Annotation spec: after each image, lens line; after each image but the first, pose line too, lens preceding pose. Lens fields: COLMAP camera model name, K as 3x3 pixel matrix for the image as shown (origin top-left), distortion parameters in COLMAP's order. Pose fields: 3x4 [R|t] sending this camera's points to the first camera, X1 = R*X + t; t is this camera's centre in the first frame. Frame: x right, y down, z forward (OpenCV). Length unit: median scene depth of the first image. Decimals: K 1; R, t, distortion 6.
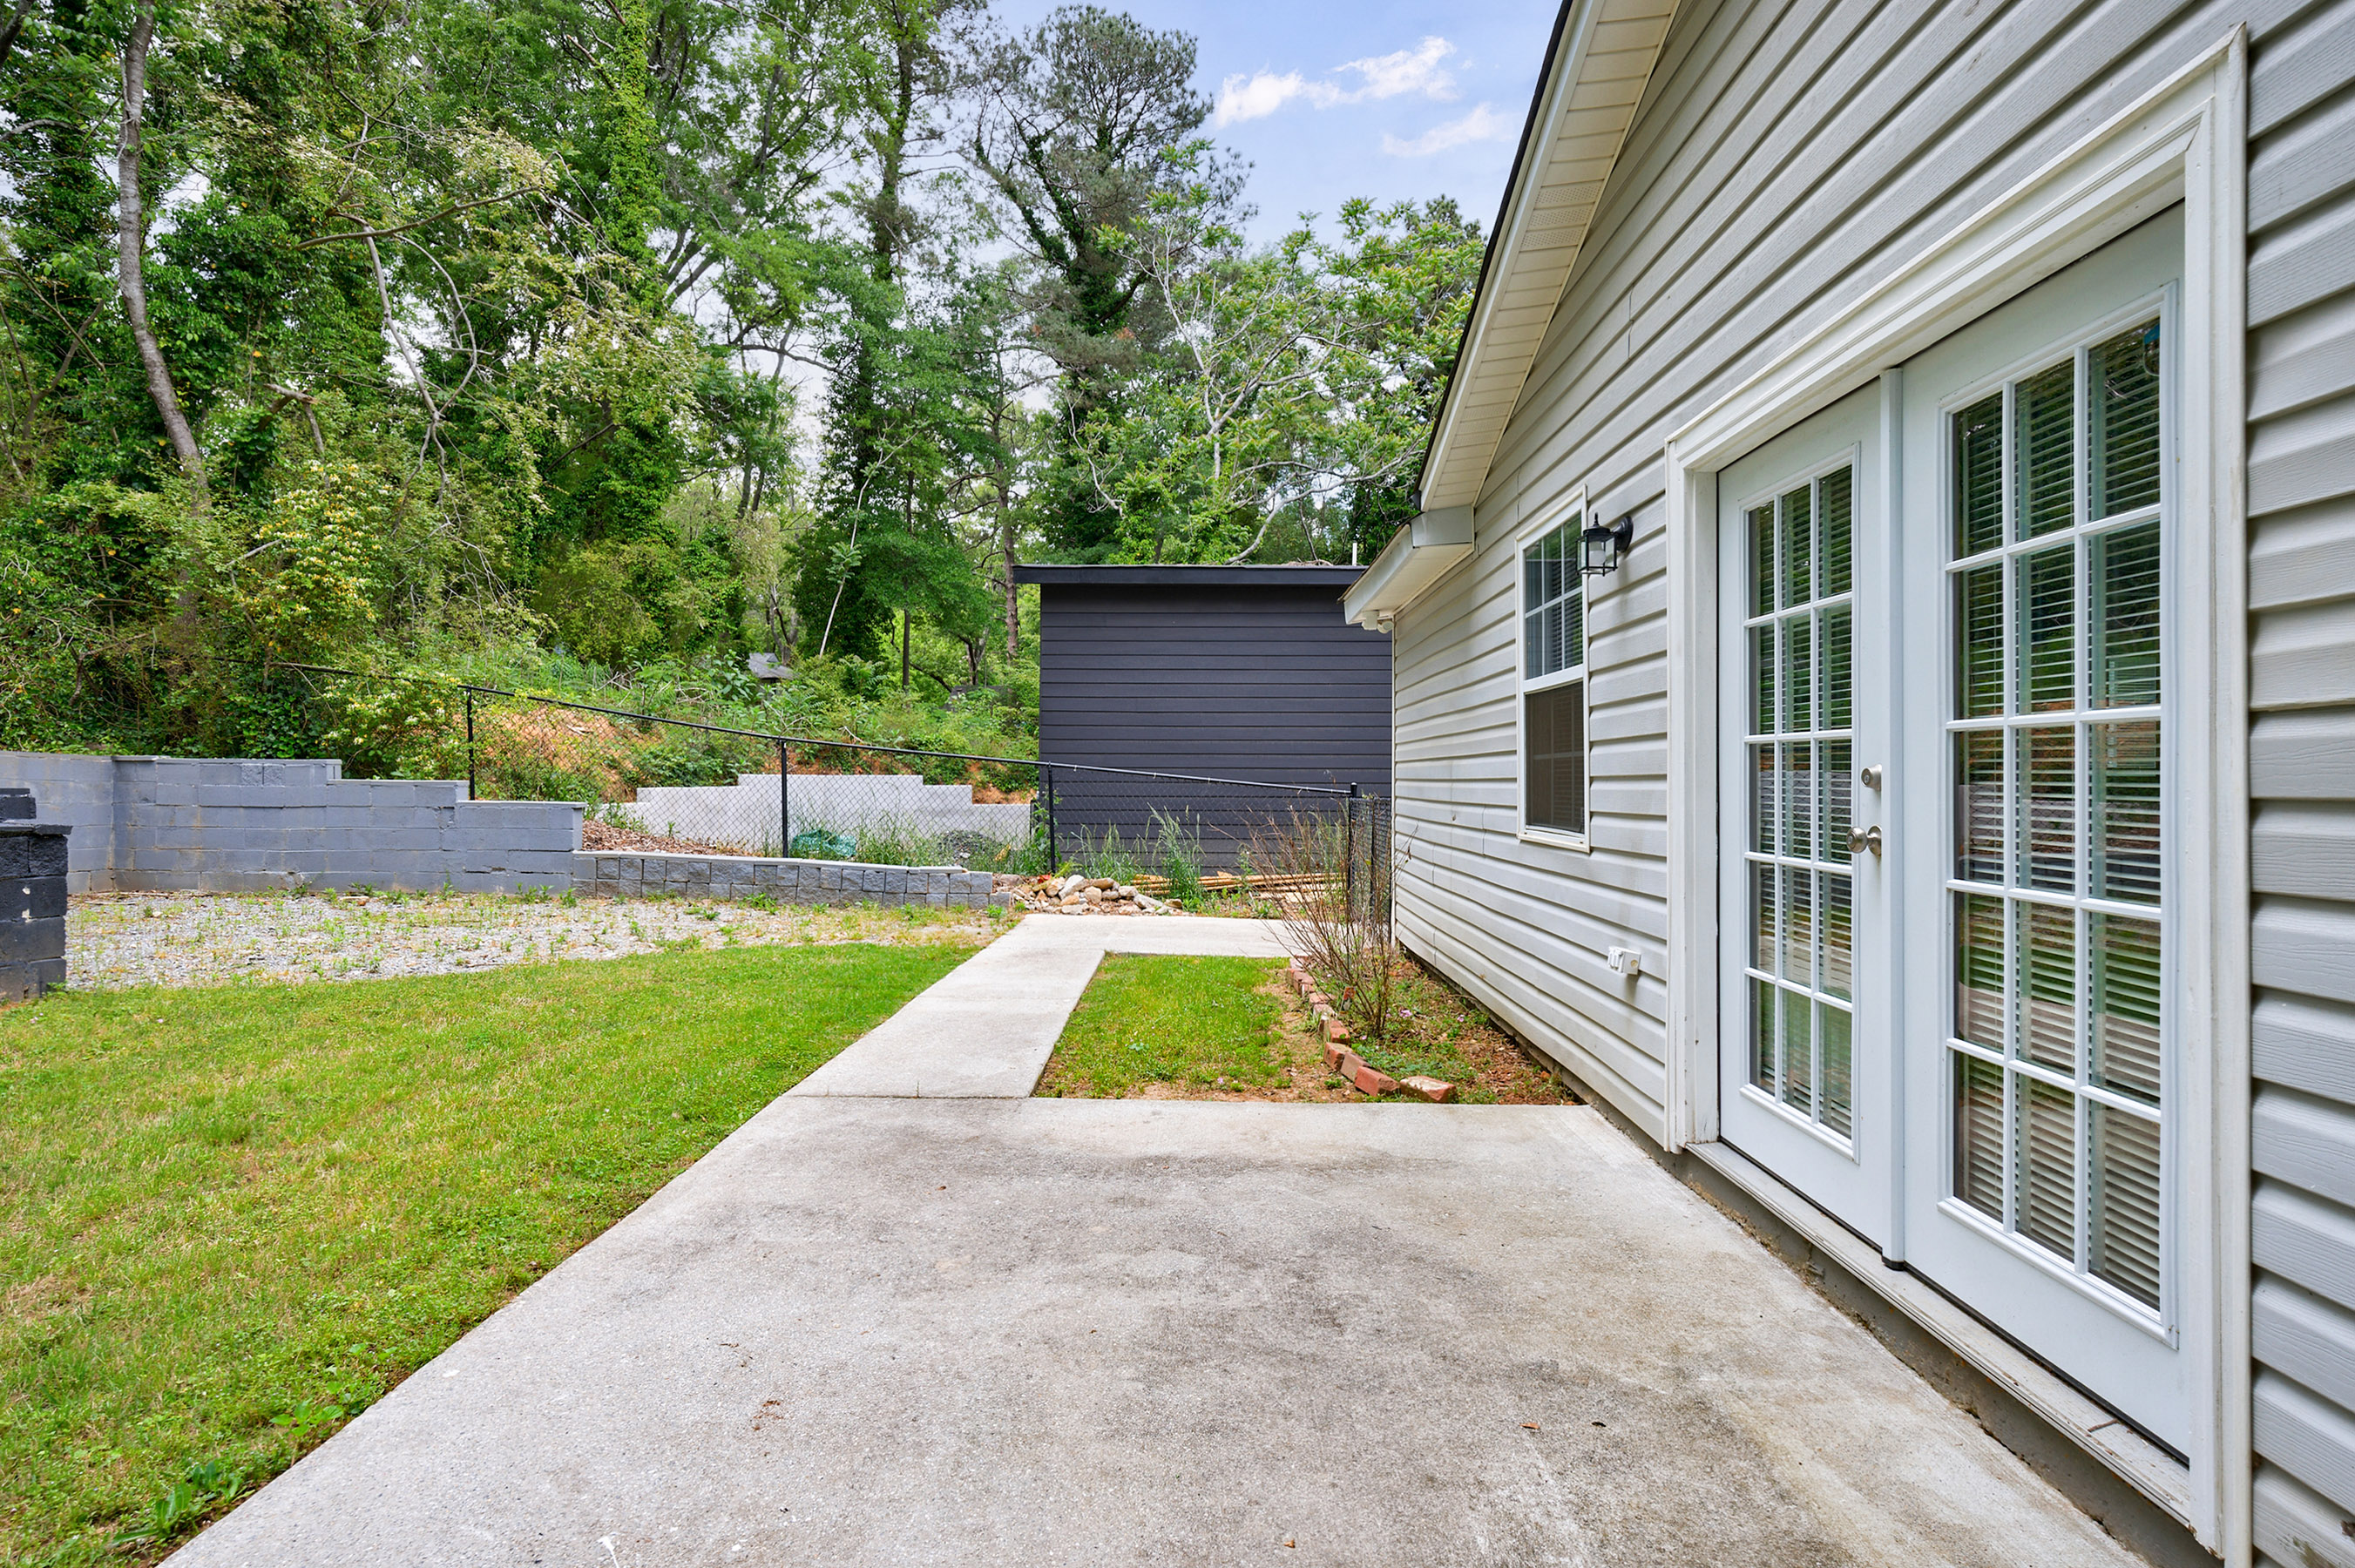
lens RADIAL K [[1201.9, 0, 1177.5], [0, 1201.9, 784.0], [0, 0, 1]] dist [-0.003299, -0.000453]
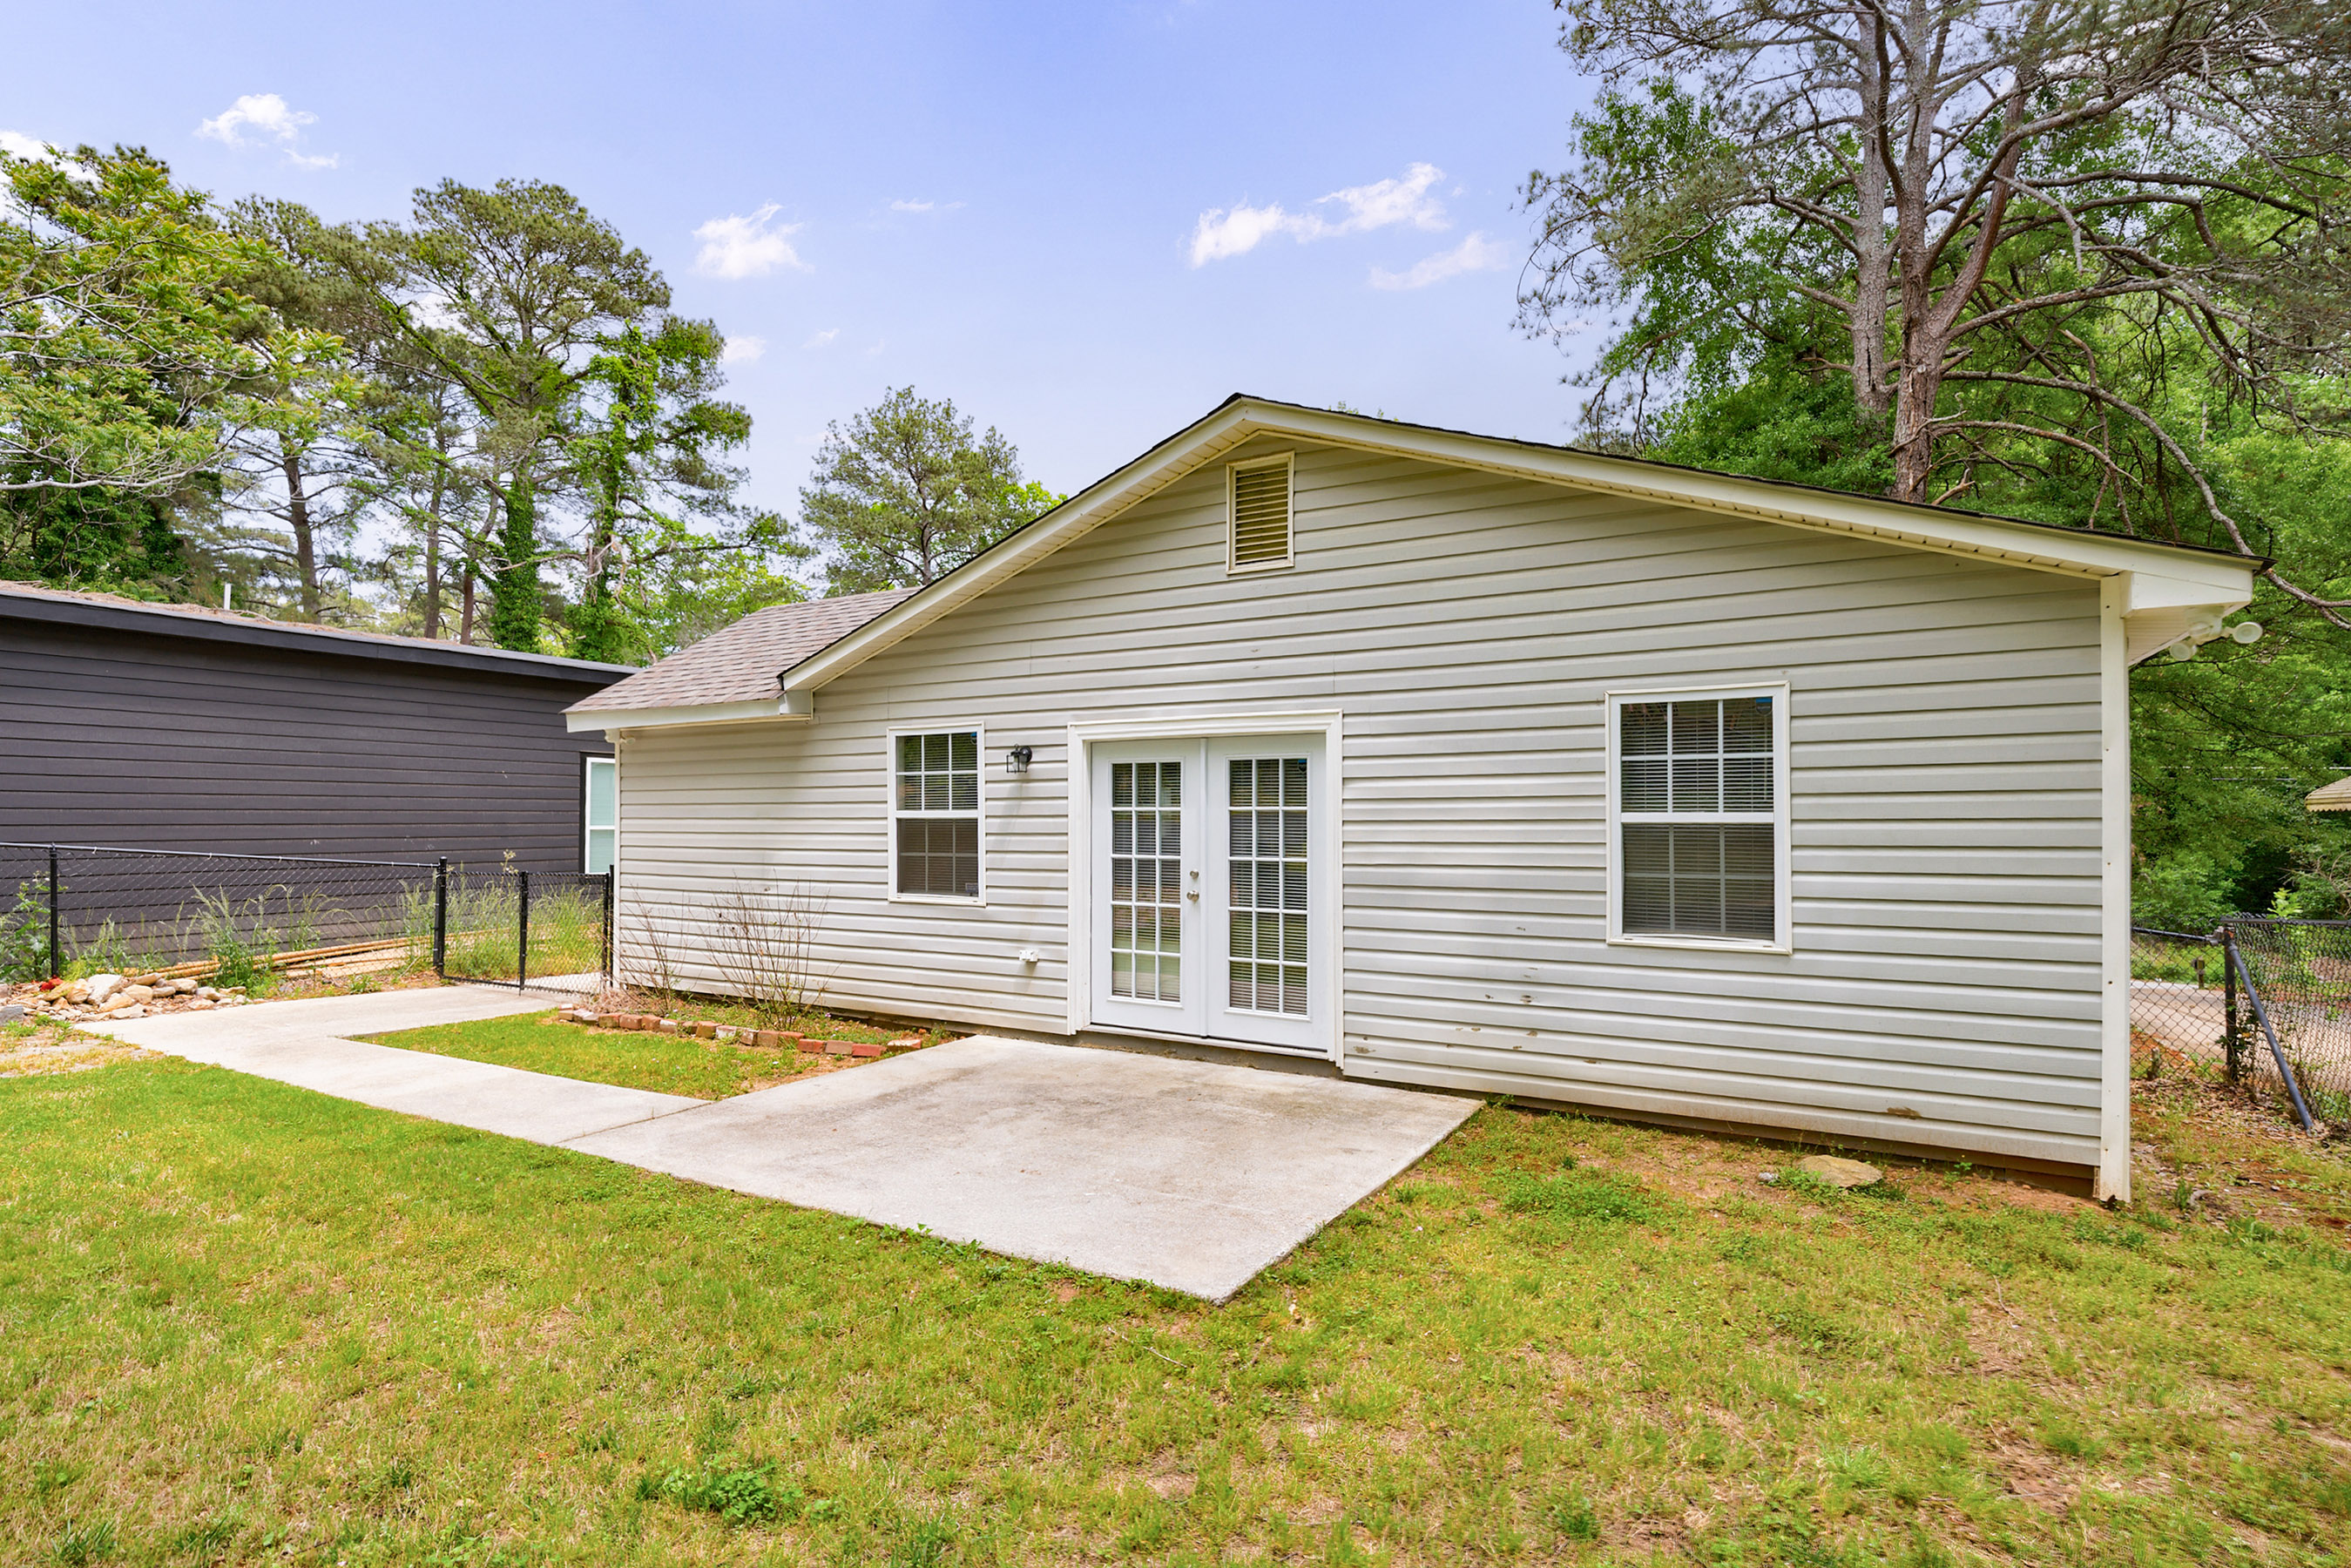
lens RADIAL K [[1118.0, 0, 1183.9], [0, 1118.0, 815.1], [0, 0, 1]] dist [0.000996, -0.000045]
pose [[0.470680, 0.001144, 0.882303, -1.497994], [0.004083, 0.999986, -0.003475, -0.114048], [-0.882294, 0.005238, 0.470669, -0.207515]]
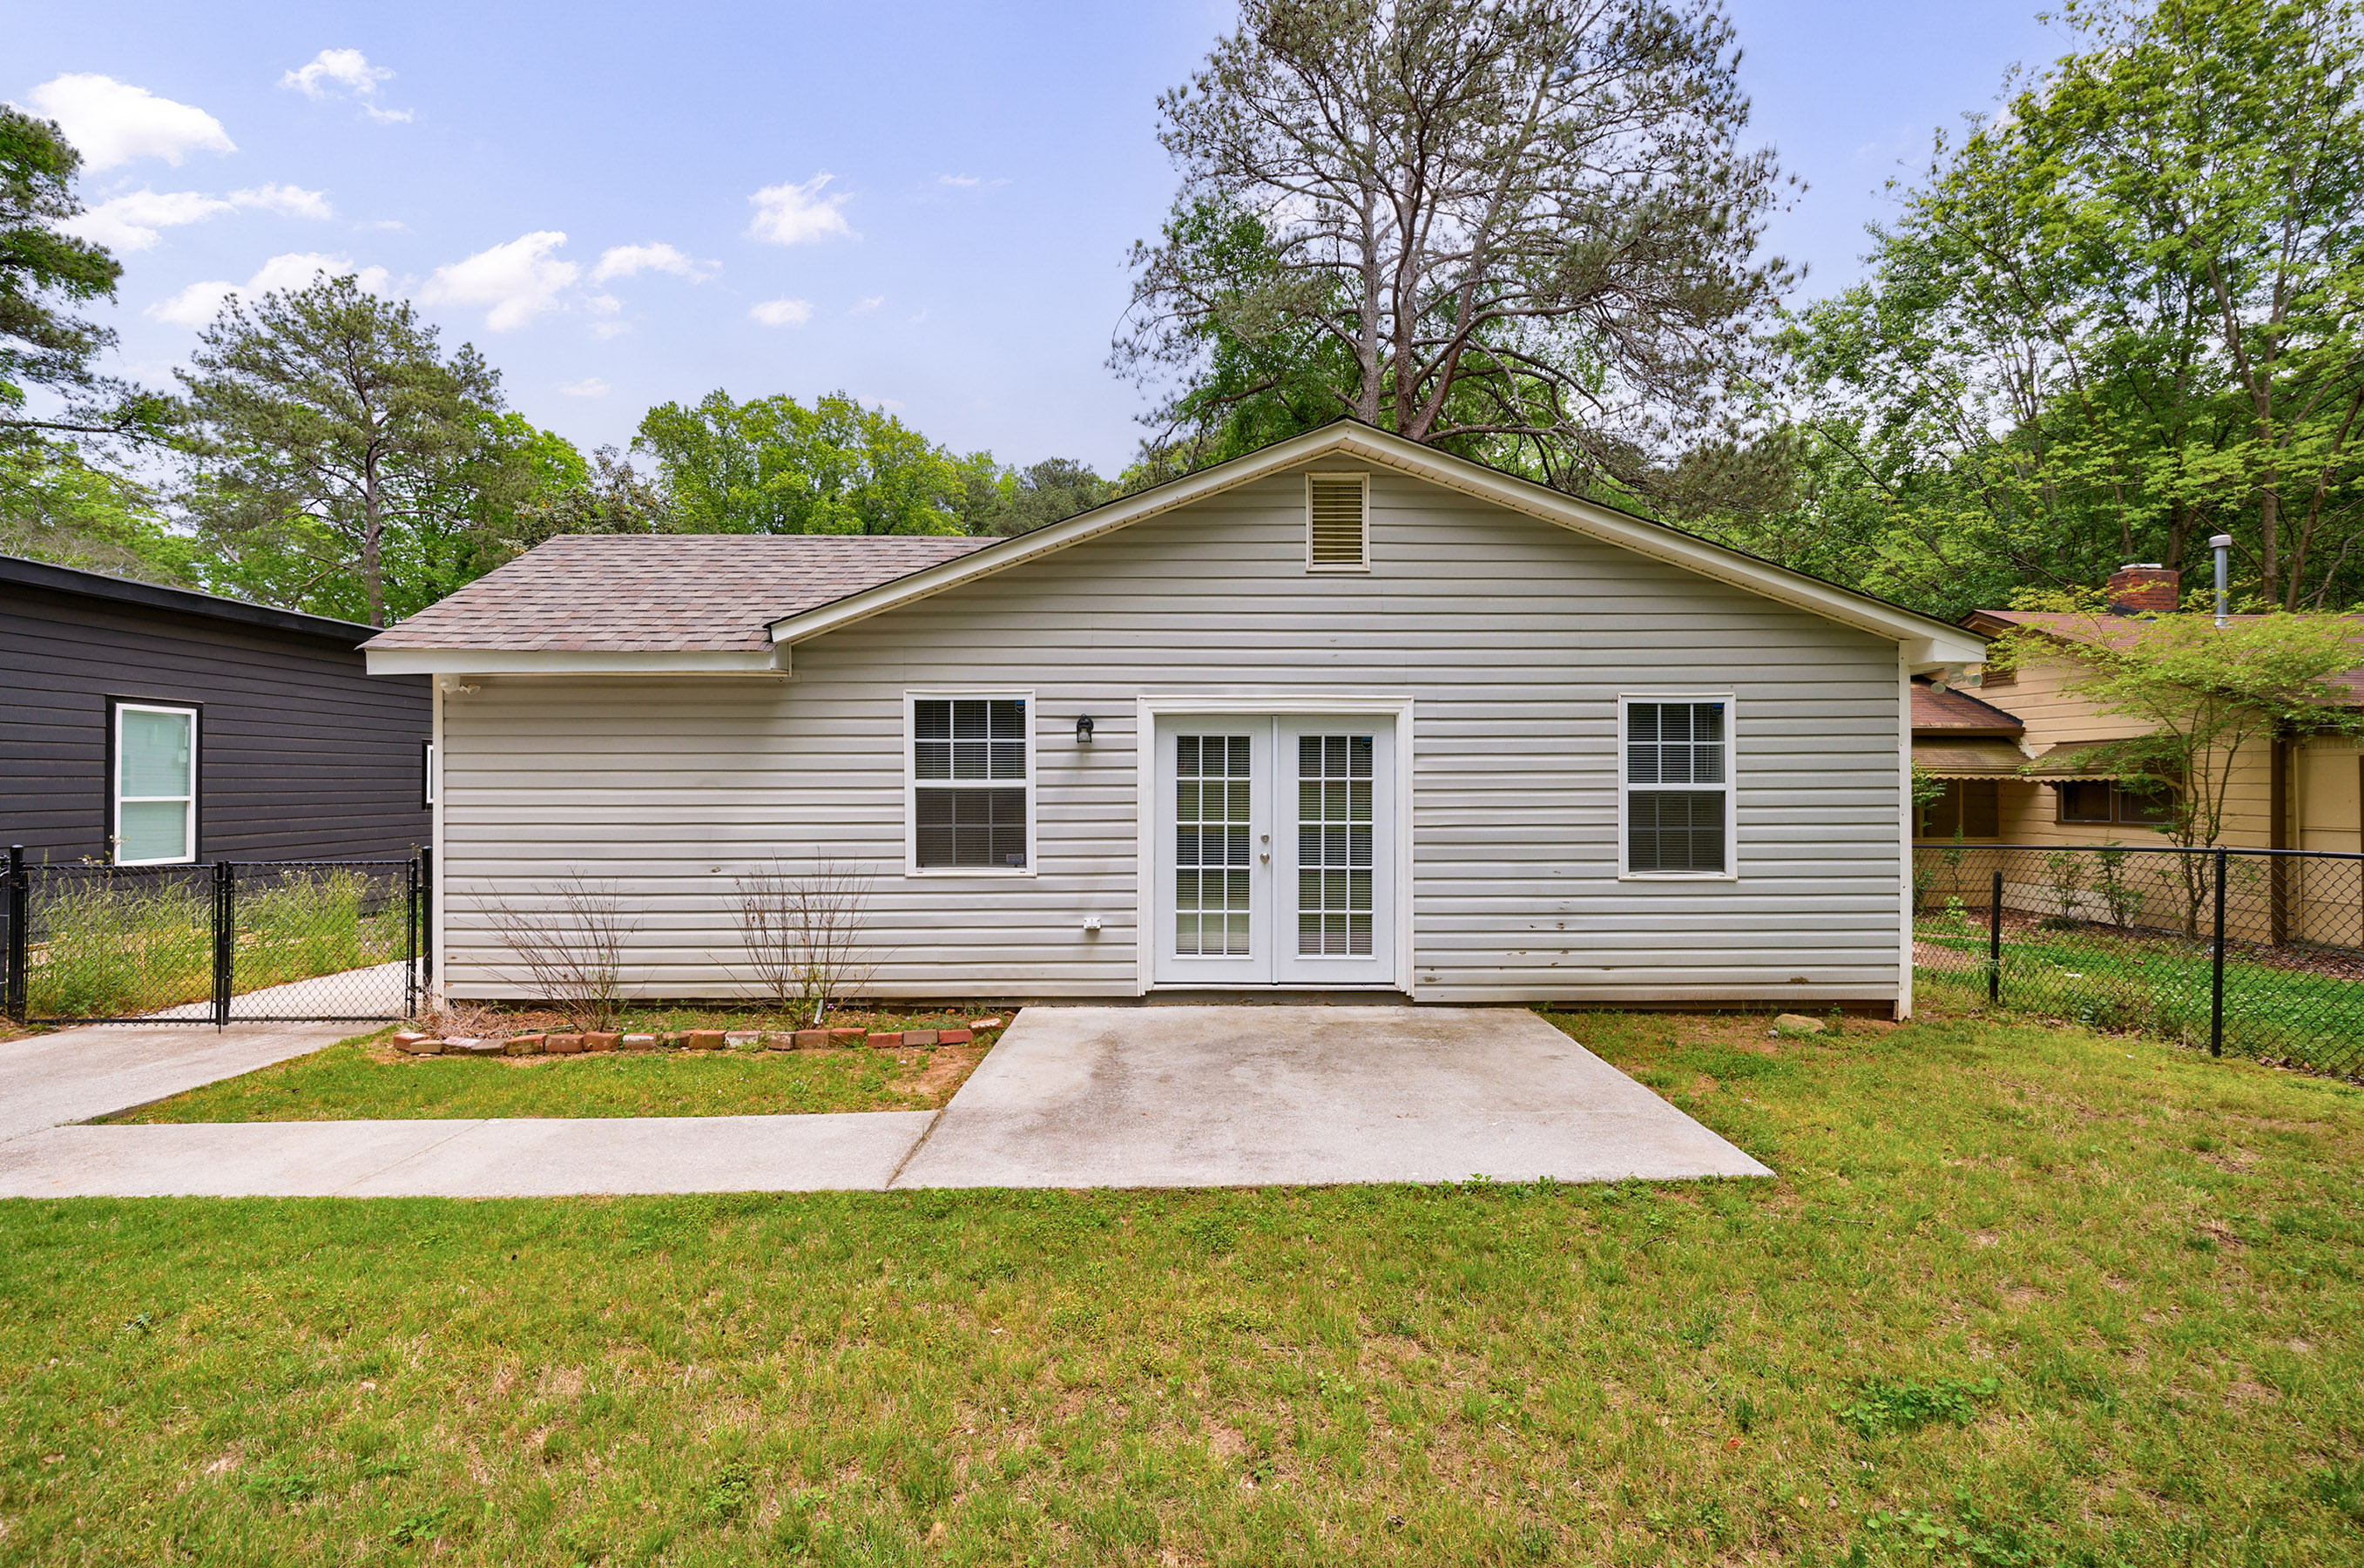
lens RADIAL K [[994.3, 0, 1182.0], [0, 994.3, 784.0], [0, 0, 1]] dist [-0.003223, -0.000639]
pose [[-0.043577, -0.003663, 0.999043, -1.705408], [0.004335, 0.999983, 0.003855, -0.132219], [-0.999041, 0.004499, -0.043561, 1.102280]]
